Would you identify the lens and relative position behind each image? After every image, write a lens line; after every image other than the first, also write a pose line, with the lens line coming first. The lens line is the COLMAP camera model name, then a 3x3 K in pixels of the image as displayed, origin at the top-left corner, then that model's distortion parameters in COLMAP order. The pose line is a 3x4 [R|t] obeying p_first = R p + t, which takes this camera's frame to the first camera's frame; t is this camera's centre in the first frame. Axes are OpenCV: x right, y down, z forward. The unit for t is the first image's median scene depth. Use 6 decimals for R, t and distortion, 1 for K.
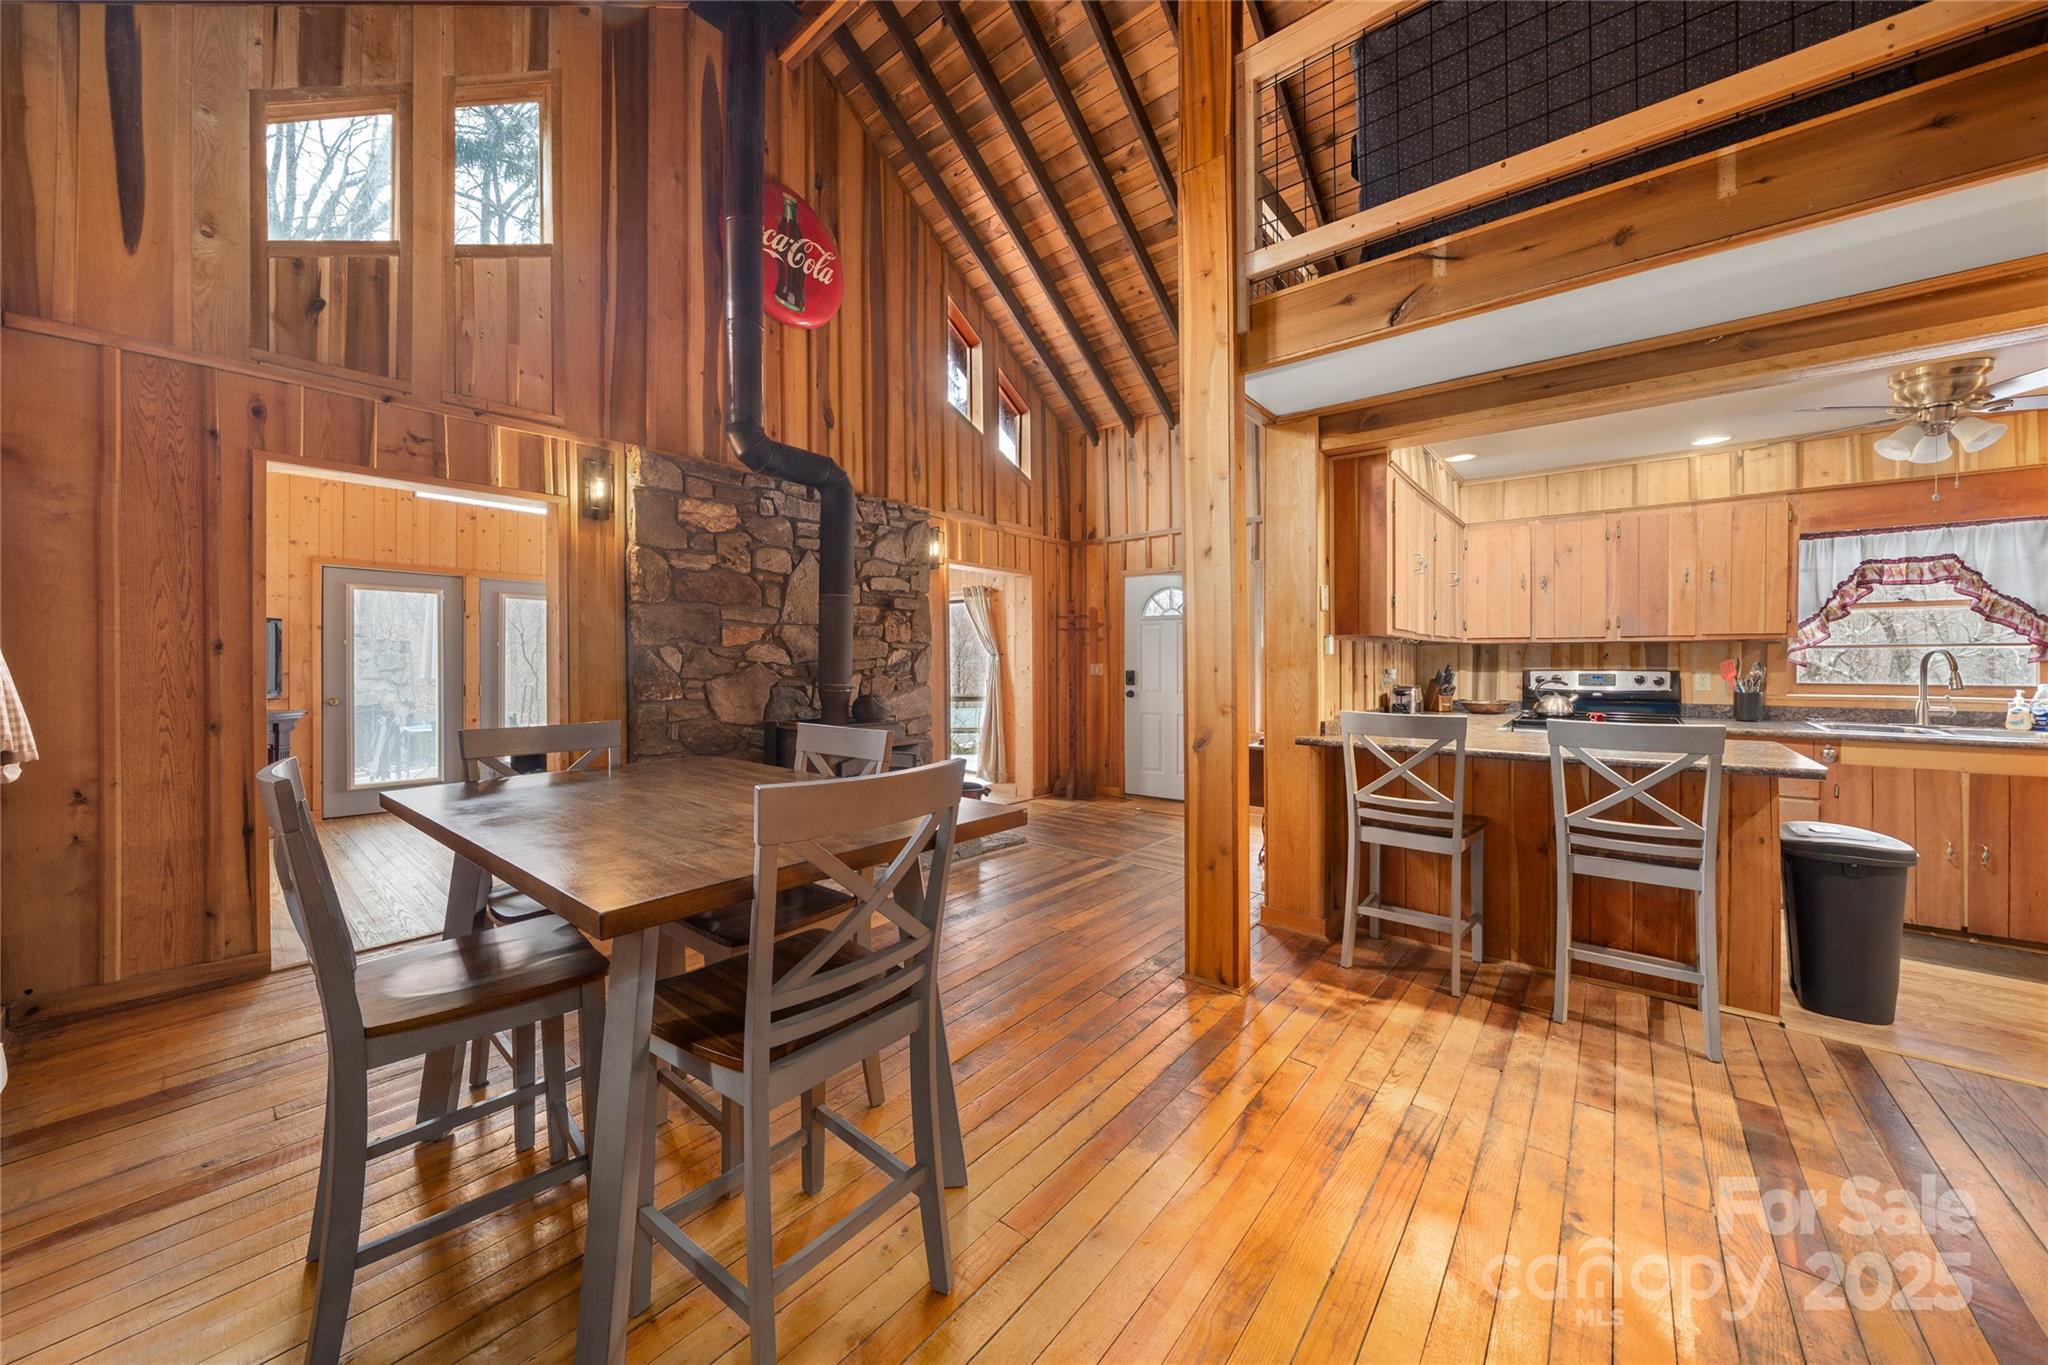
lens RADIAL K [[715.4, 0, 1025.2], [0, 715.4, 666.8], [0, 0, 1]] dist [-0.003843, -0.000098]
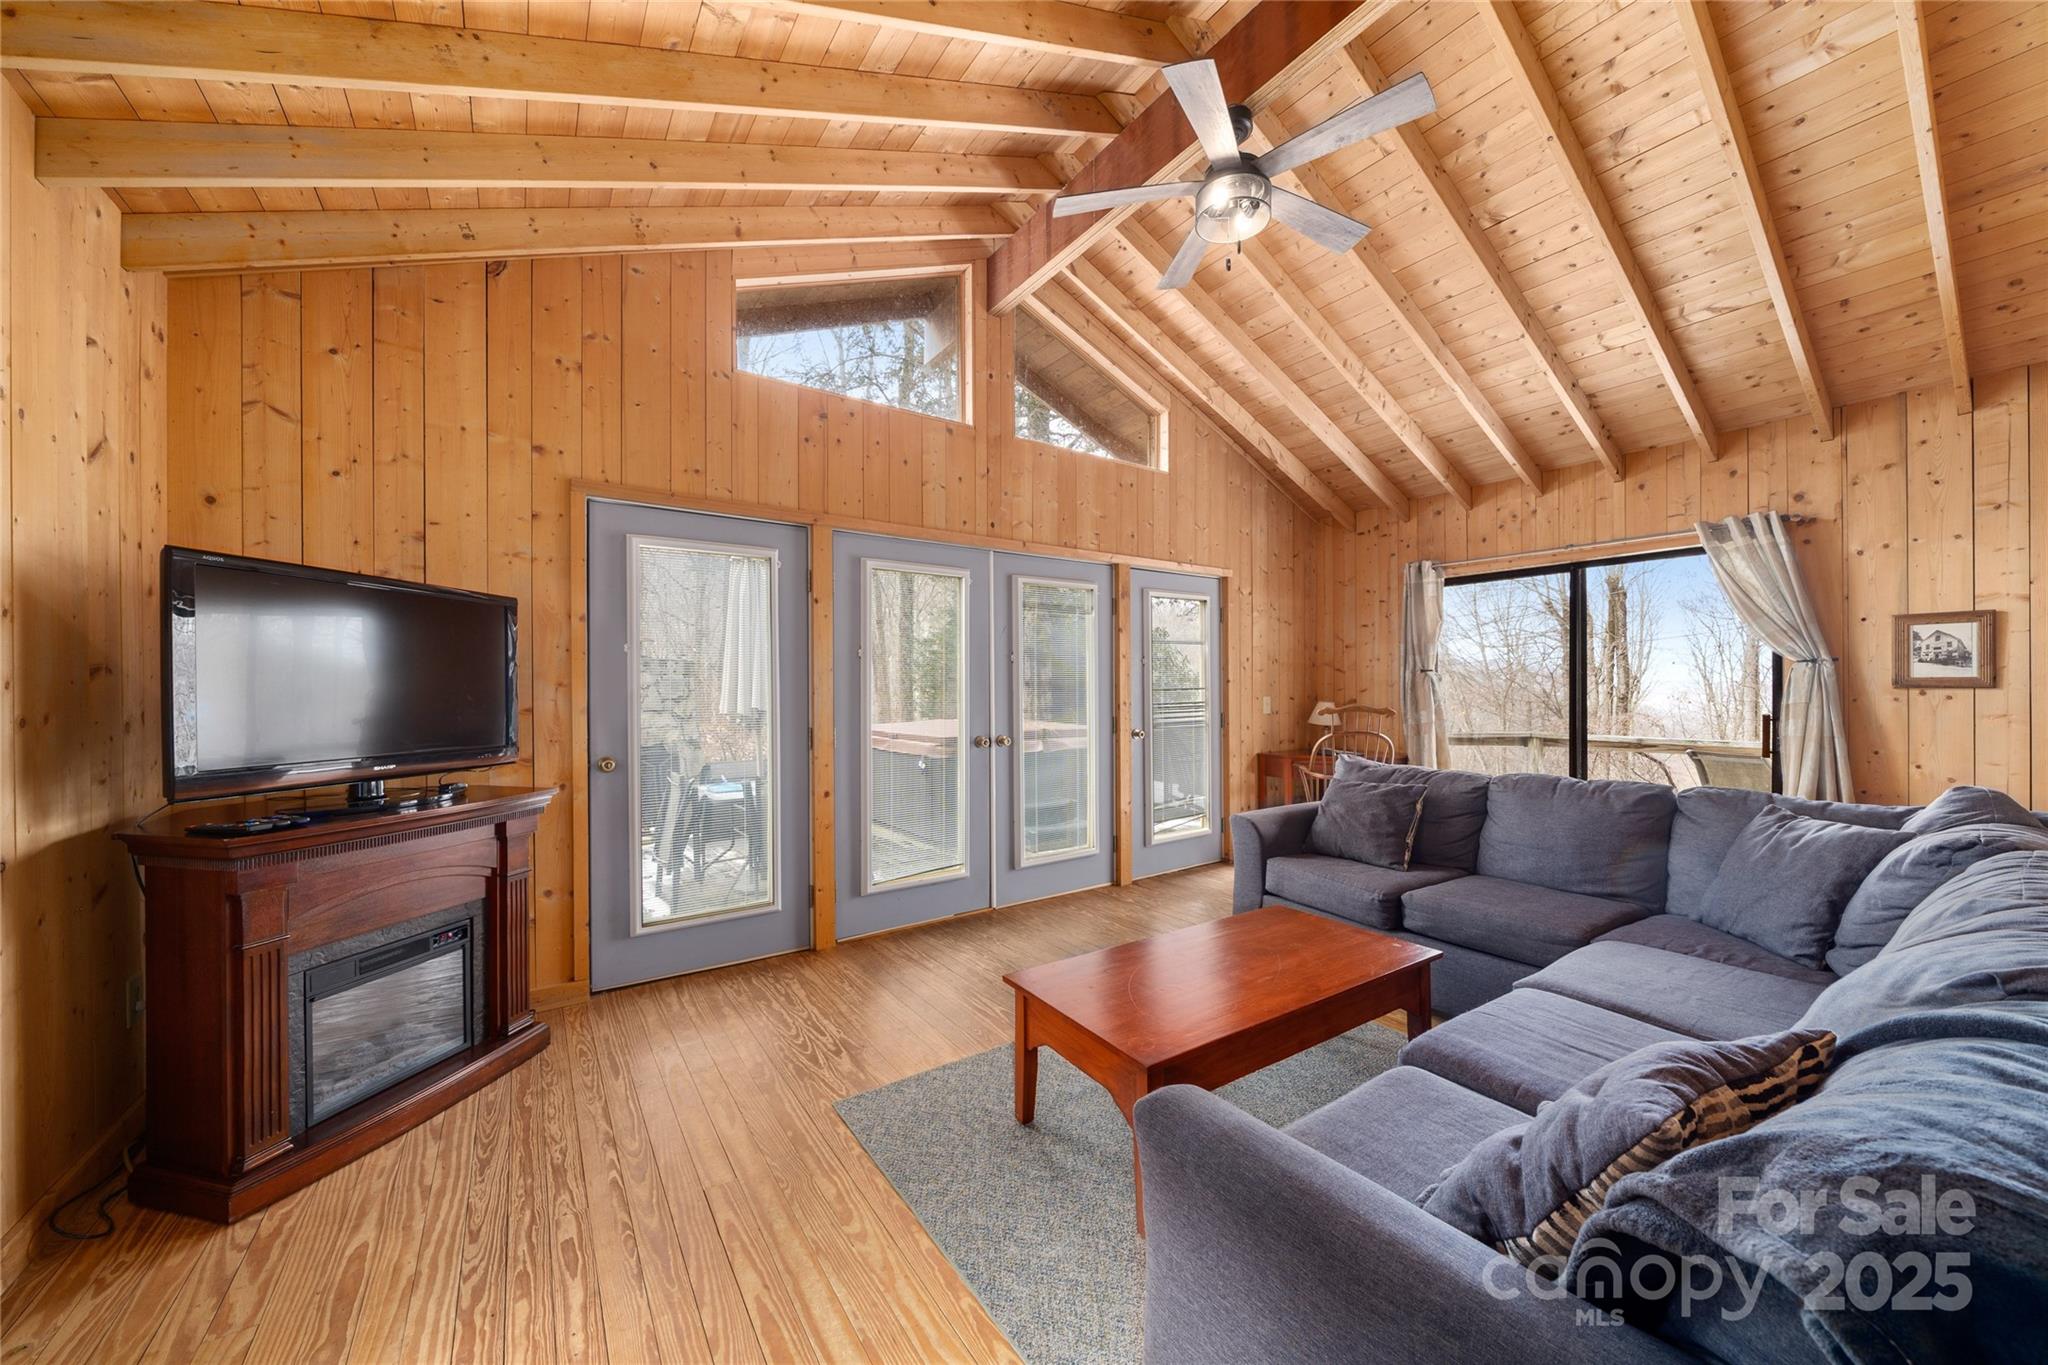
lens RADIAL K [[727.4, 0, 1017.4], [0, 727.4, 691.9], [0, 0, 1]] dist [-0.001937, -0.000193]
pose [[0.964996, -0.006112, -0.262195, -0.713057], [0.006230, 0.999981, -0.000381, -0.000725], [0.262192, -0.001266, 0.965015, 0.745289]]
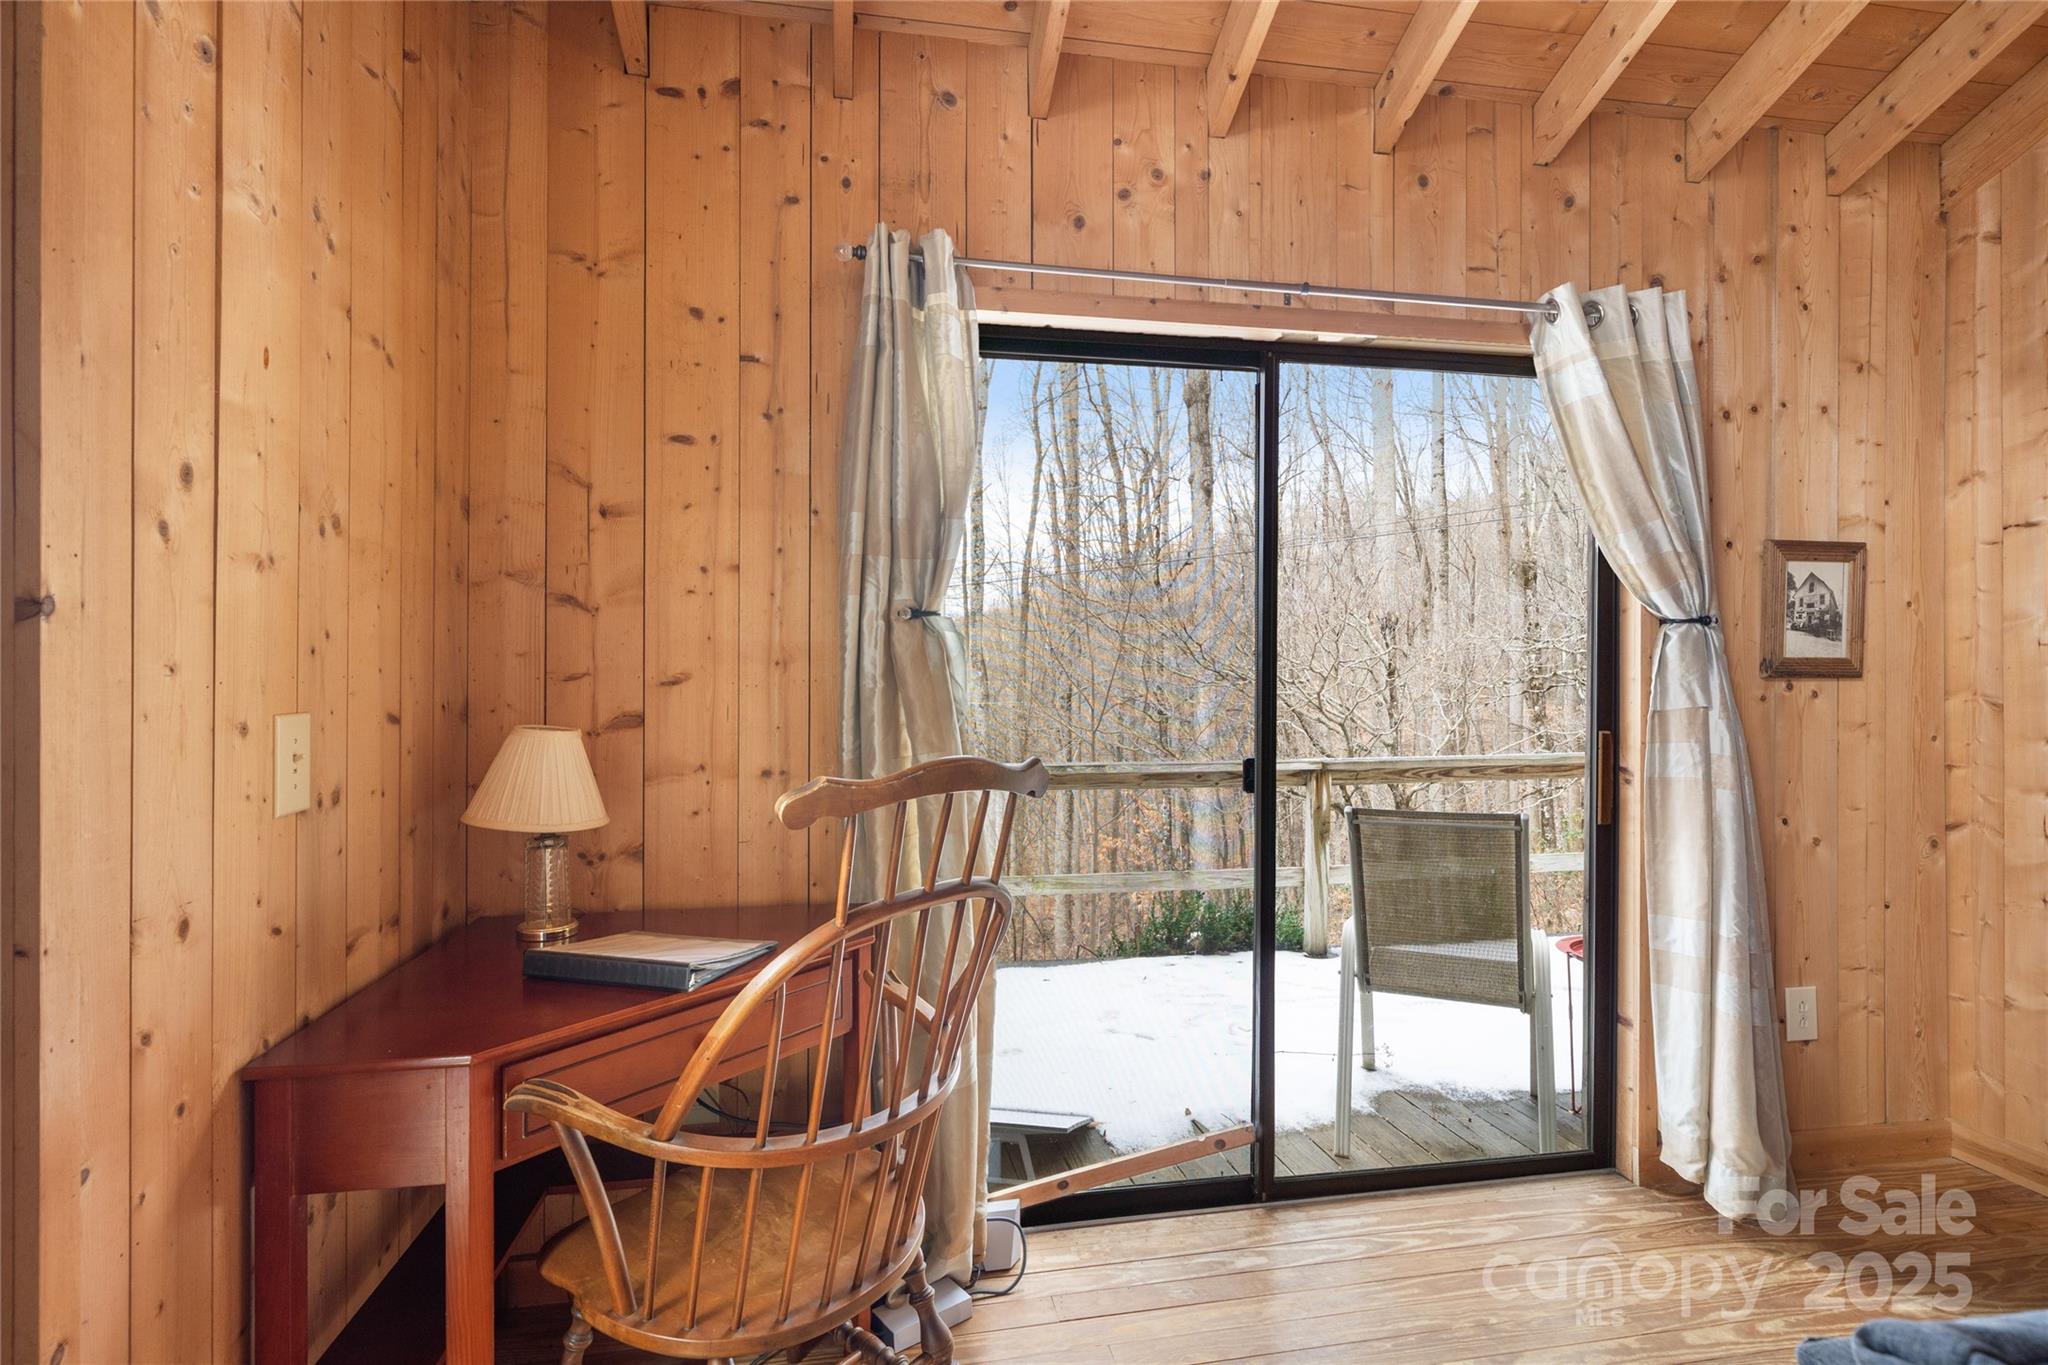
lens RADIAL K [[997.2, 0, 1024.0], [0, 997.2, 682.5], [0, 0, 1]] dist [-0.001301, 0.000002]
pose [[0.633367, -0.006492, 0.773825, -0.719764], [0.005274, 0.999978, 0.004073, -0.000805], [-0.773834, 0.001501, 0.633387, 1.672040]]
